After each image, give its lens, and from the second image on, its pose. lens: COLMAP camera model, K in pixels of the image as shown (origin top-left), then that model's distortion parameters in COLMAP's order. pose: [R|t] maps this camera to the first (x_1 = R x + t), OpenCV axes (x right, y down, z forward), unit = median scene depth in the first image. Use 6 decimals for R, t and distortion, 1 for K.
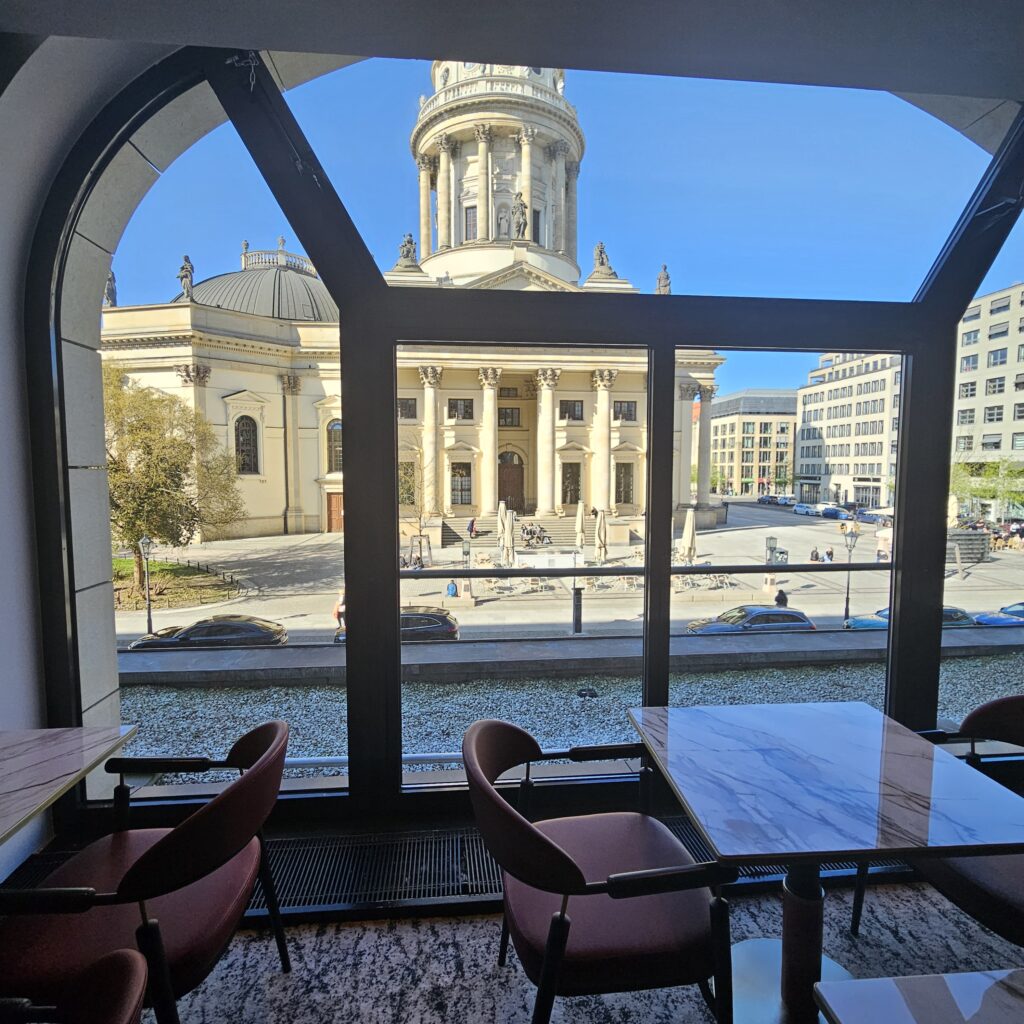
lens RADIAL K [[565.8, 0, 506.6], [0, 565.8, 510.3], [0, 0, 1]] dist [0.000335, -0.000203]
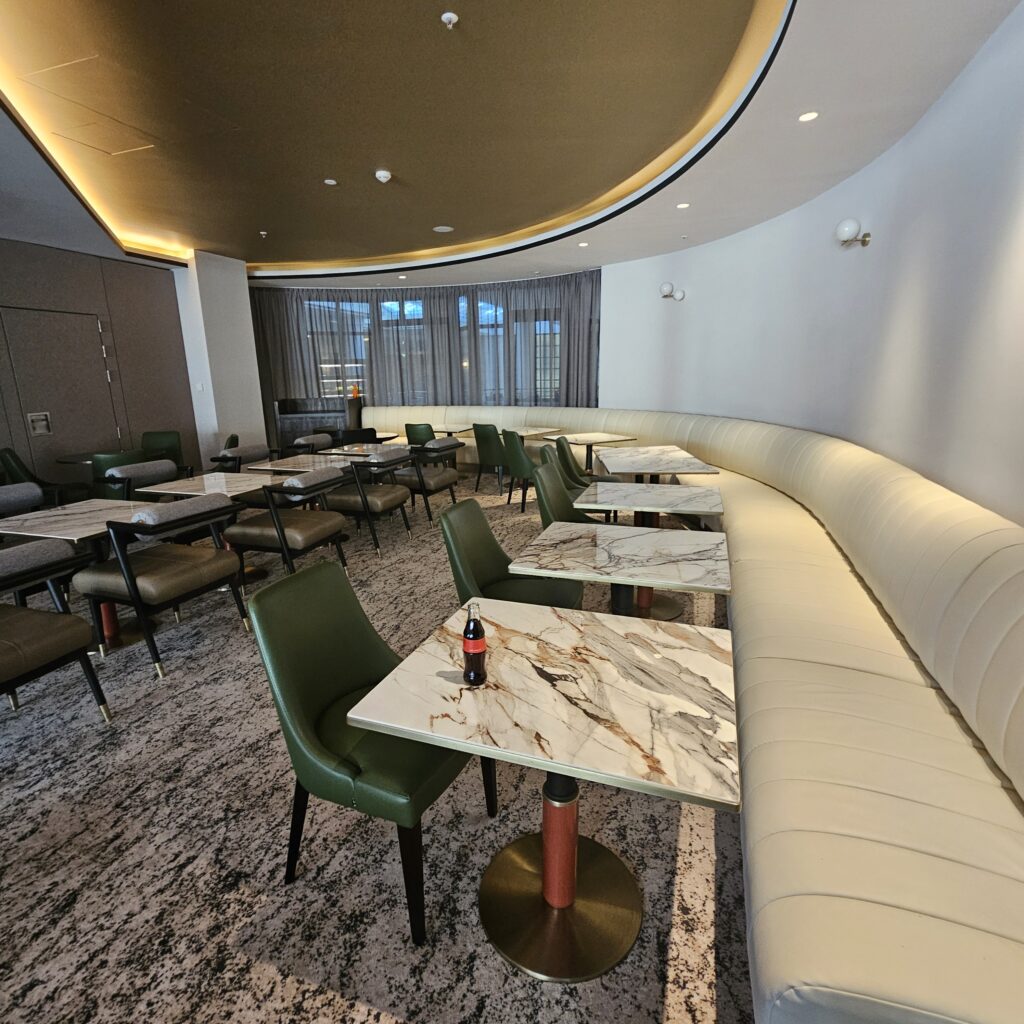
lens RADIAL K [[565.8, 0, 512.3], [0, 565.8, 512.2], [0, 0, 1]] dist [0.000335, -0.000203]
pose [[-0.911822, -0.081671, 0.402380, -1.283756], [0.047825, 0.952220, 0.301645, -0.085848], [-0.407790, 0.294291, -0.864350, 1.582733]]
